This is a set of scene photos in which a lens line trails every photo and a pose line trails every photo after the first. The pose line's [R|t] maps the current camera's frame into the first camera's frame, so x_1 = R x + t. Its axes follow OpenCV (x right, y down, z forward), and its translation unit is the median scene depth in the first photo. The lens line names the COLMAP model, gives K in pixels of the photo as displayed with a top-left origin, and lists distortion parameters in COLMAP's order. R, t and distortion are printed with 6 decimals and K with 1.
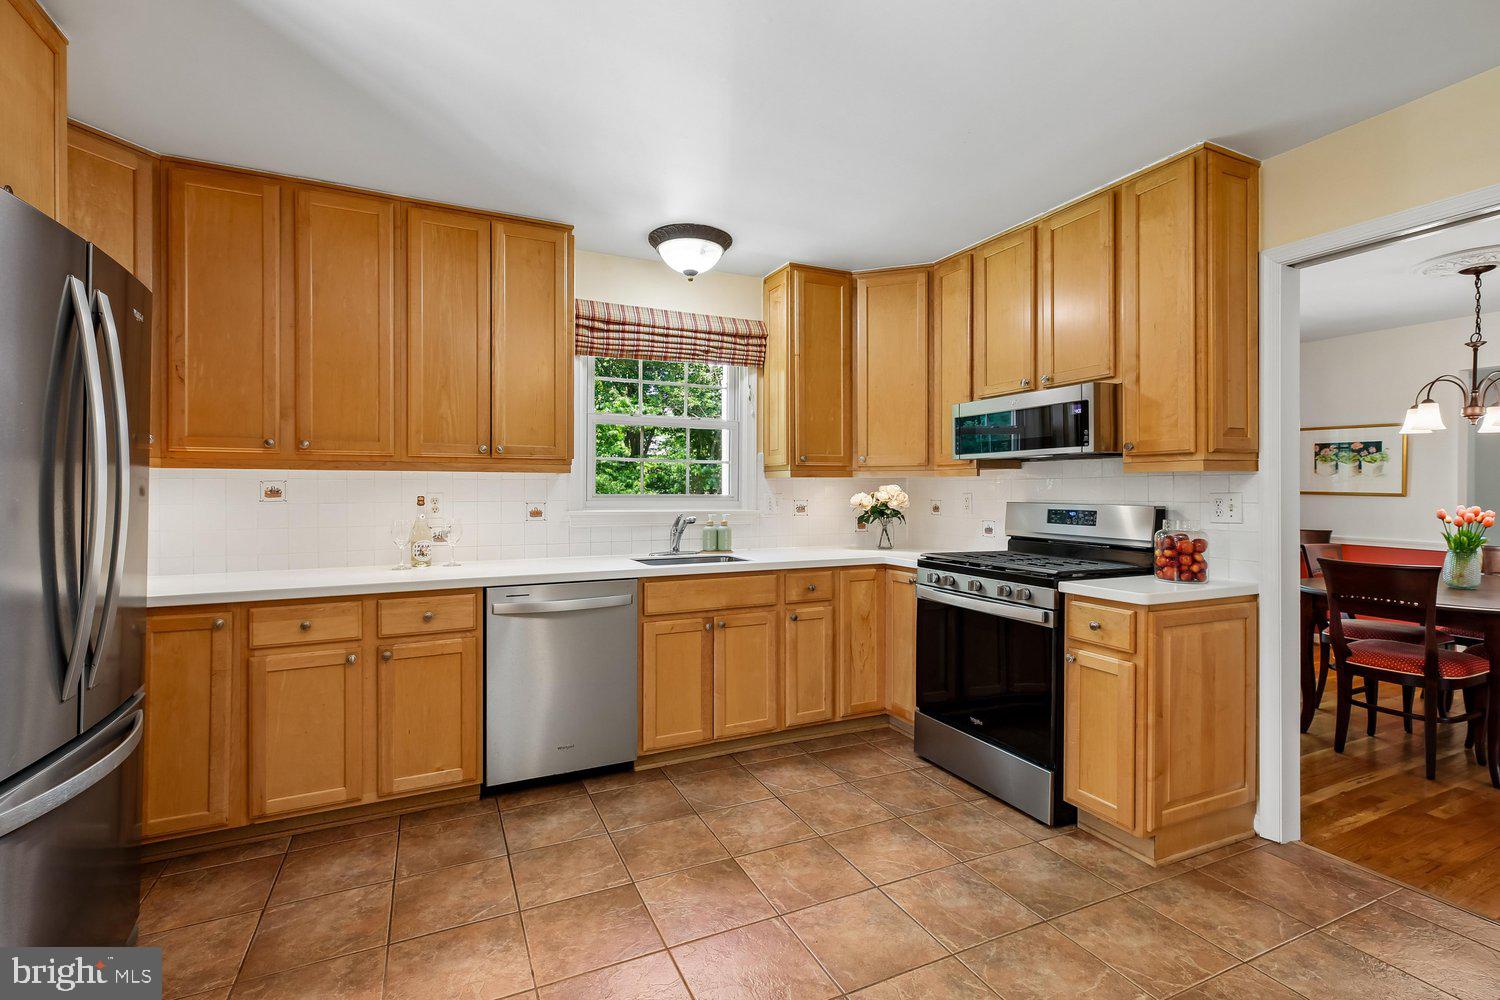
lens RADIAL K [[685.0, 0, 751.9], [0, 685.0, 491.3], [0, 0, 1]] dist [0.005703, -0.000663]
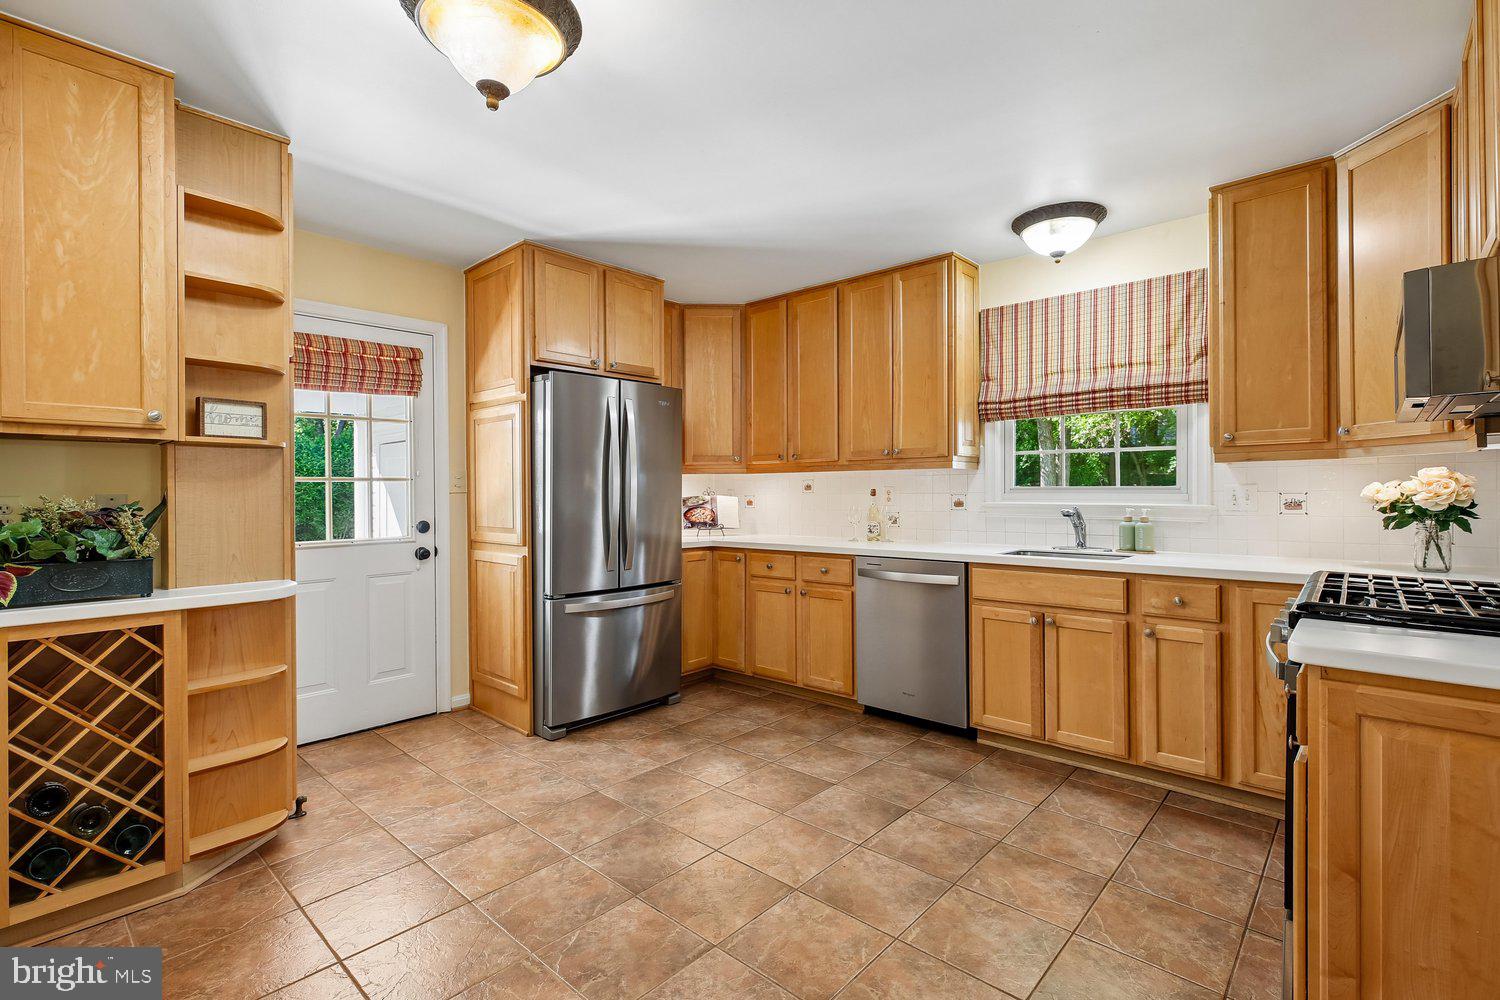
lens RADIAL K [[688.4, 0, 750.2], [0, 688.4, 491.9], [0, 0, 1]] dist [0.011087, -0.000597]
pose [[0.381132, -0.003171, -0.924515, 0.656984], [0.004663, 0.999988, -0.001507, 0.013048], [0.924509, -0.003737, 0.381142, 0.240787]]
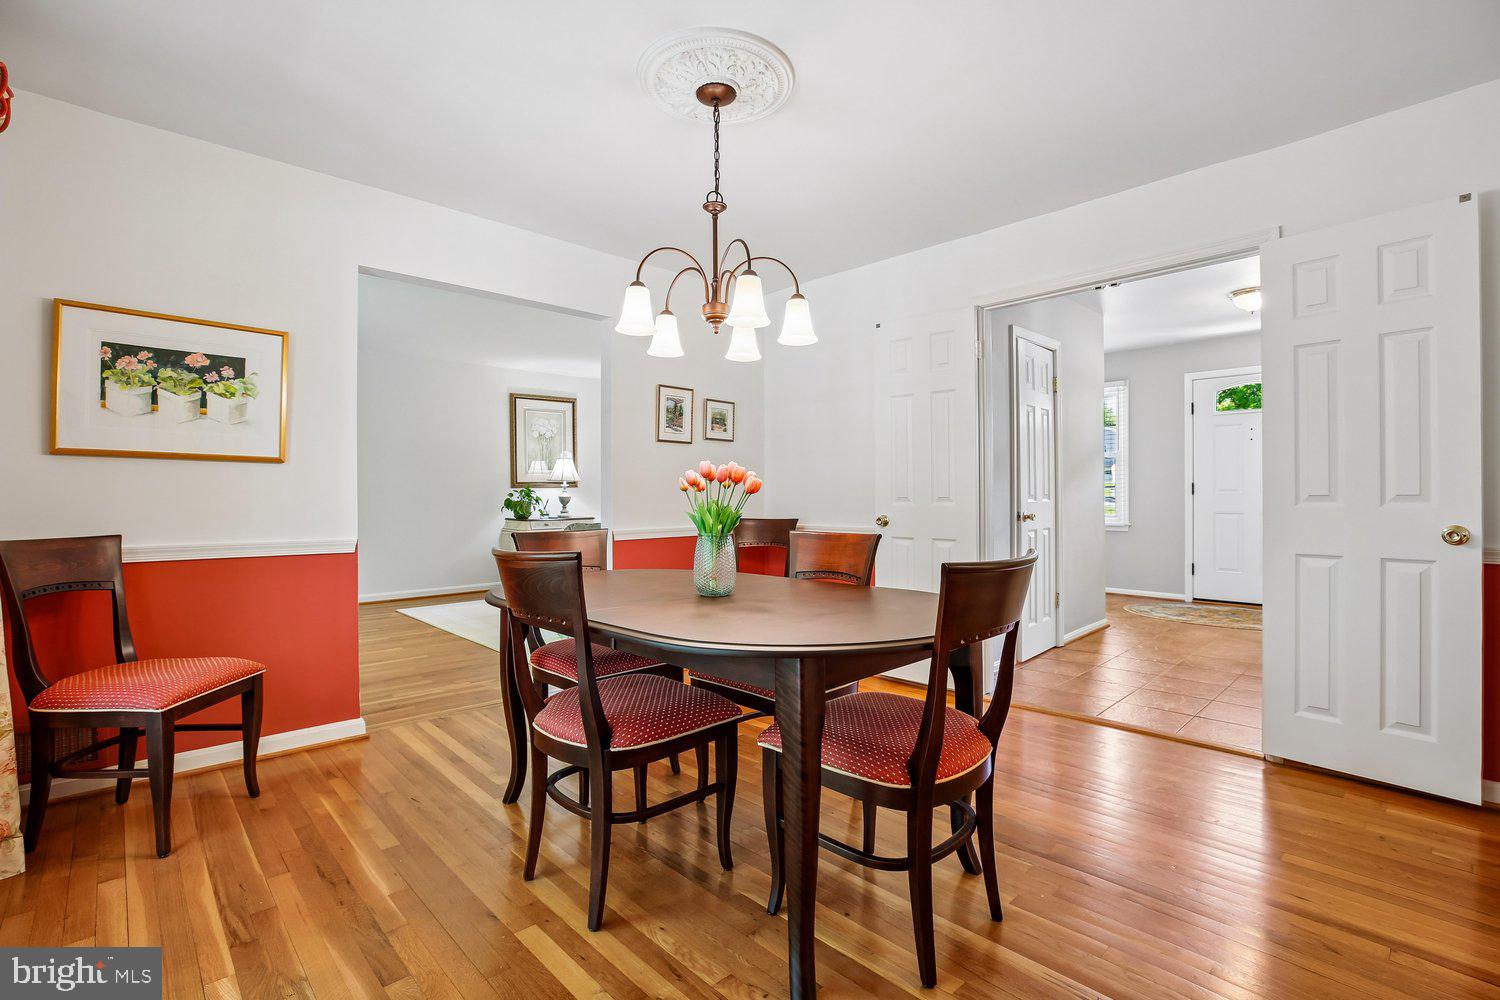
lens RADIAL K [[692.3, 0, 751.8], [0, 692.3, 493.7], [0, 0, 1]] dist [-0.023397, 0.000379]
pose [[-0.319293, 0.004847, 0.947644, 0.476640], [0.012920, 0.999916, -0.000761, 0.059166], [-0.947568, 0.012001, -0.319329, 1.295046]]
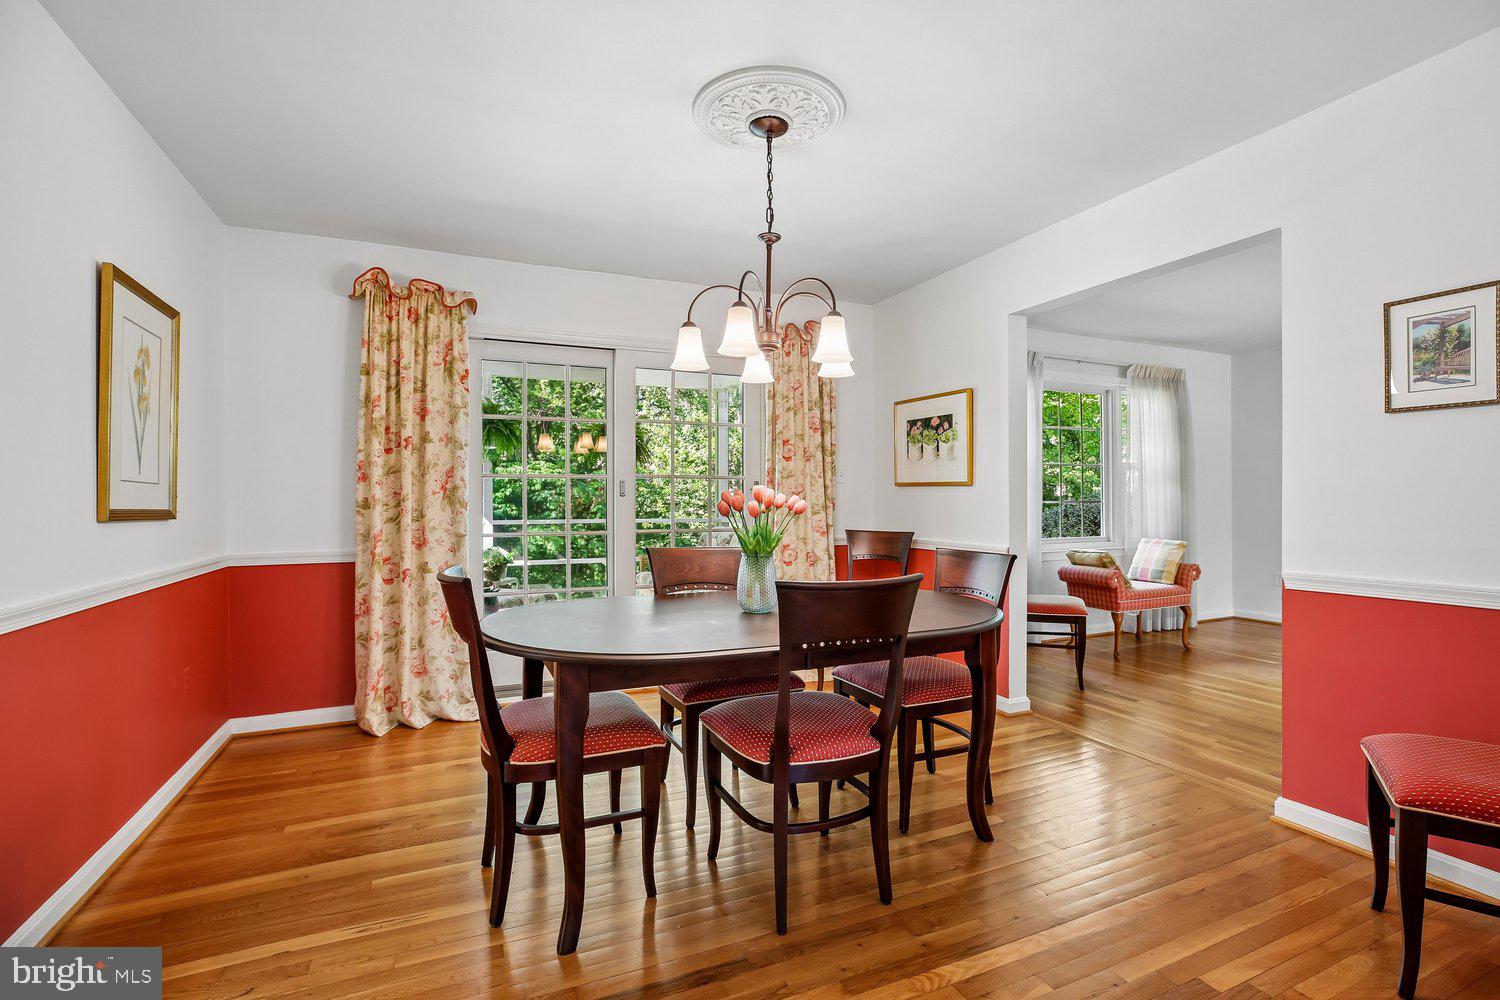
lens RADIAL K [[696.1, 0, 756.7], [0, 696.1, 504.3], [0, 0, 1]] dist [-0.030781, 0.000588]
pose [[0.999795, -0.006448, -0.019209, 1.155970], [0.006388, 0.999975, -0.003169, 0.045472], [0.019229, 0.003045, 0.999810, 0.374803]]
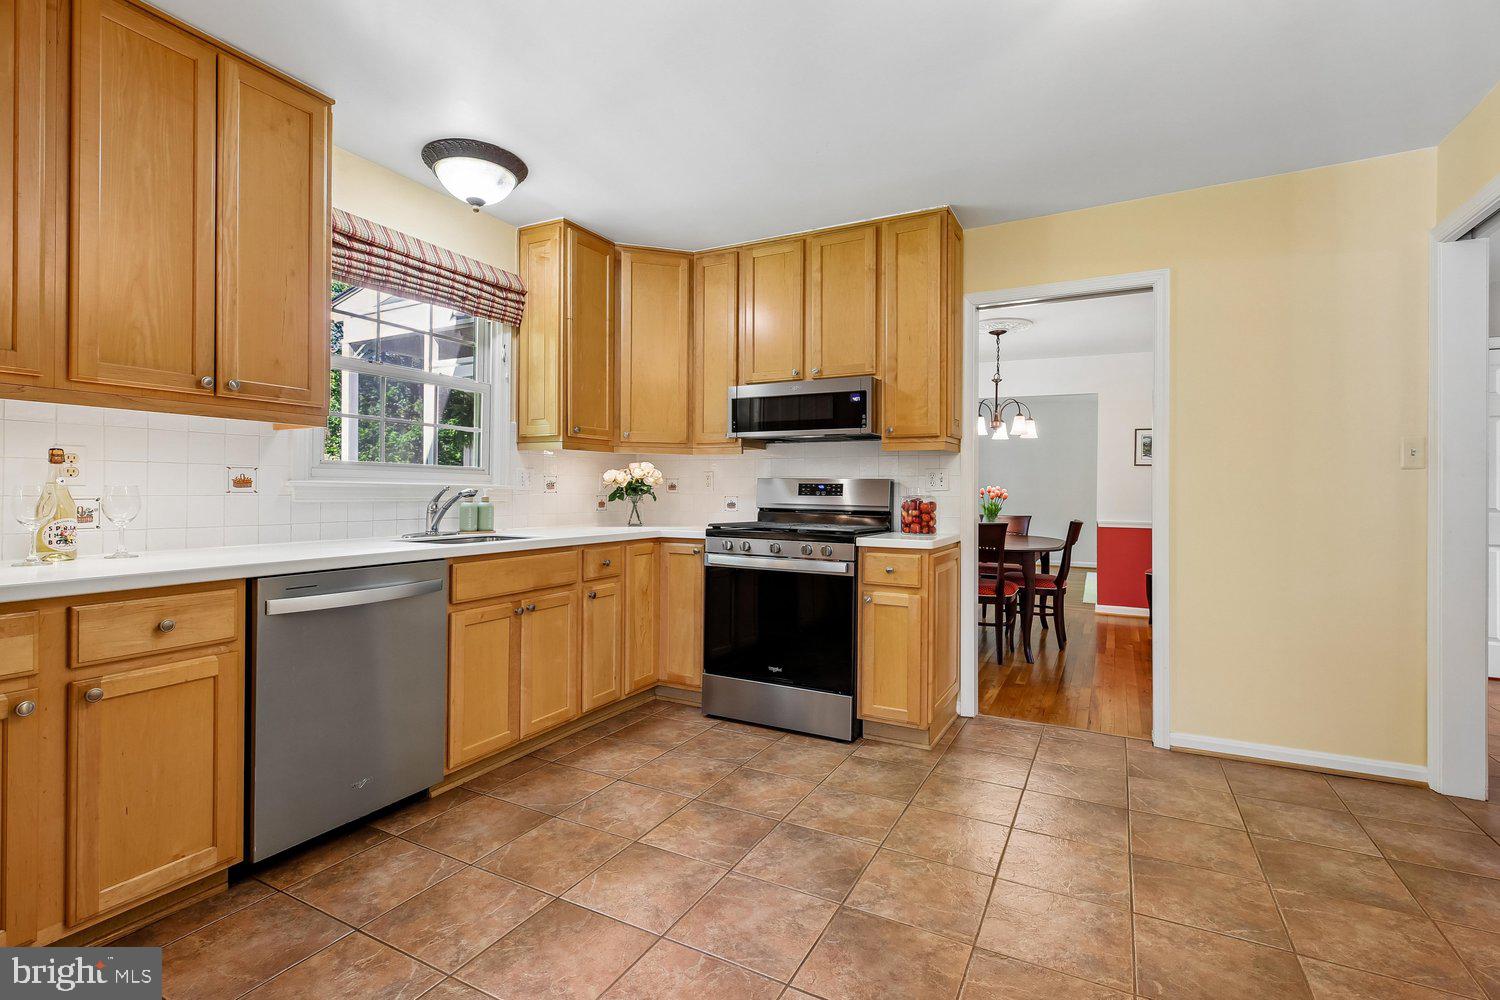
lens RADIAL K [[689.9, 0, 750.7], [0, 689.9, 489.1], [0, 0, 1]] dist [0.007771, -0.001033]
pose [[0.799870, 0.007408, 0.600128, -0.340000], [-0.005538, 0.999972, -0.004962, 0.041892], [-0.600148, 0.000645, 0.799889, 0.109622]]
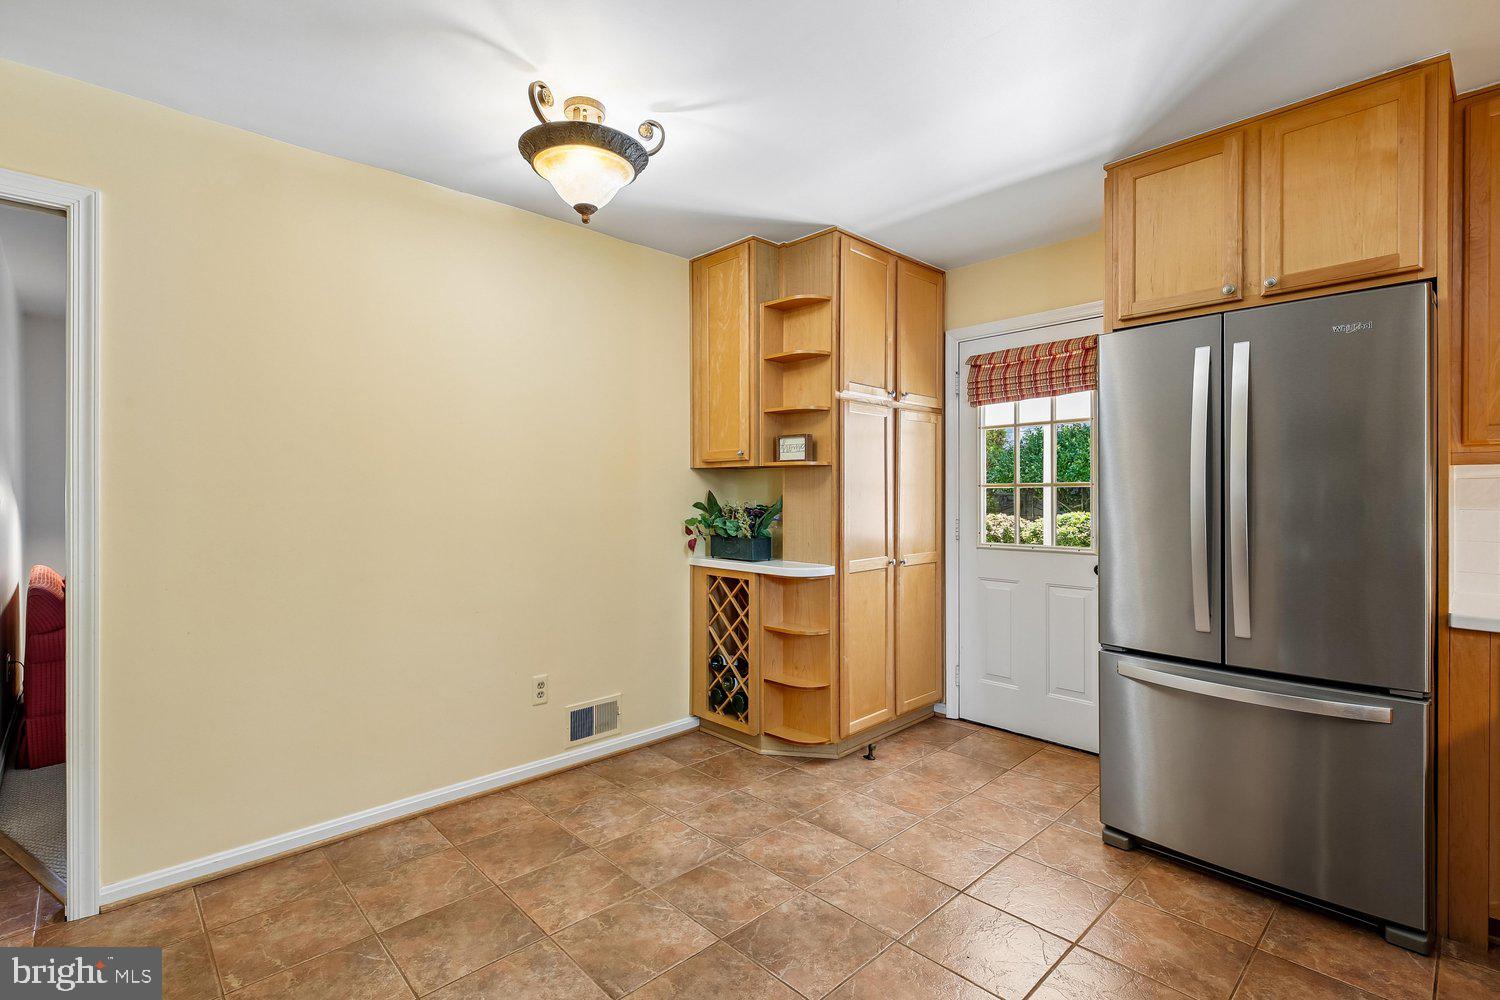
lens RADIAL K [[692.7, 0, 753.5], [0, 692.7, 491.2], [0, 0, 1]] dist [0.005912, 0.000236]
pose [[-0.948248, -0.000927, -0.317528, 0.185218], [-0.000810, 1.000000, -0.000502, -0.000411], [0.317528, -0.000218, -0.948249, 0.965134]]
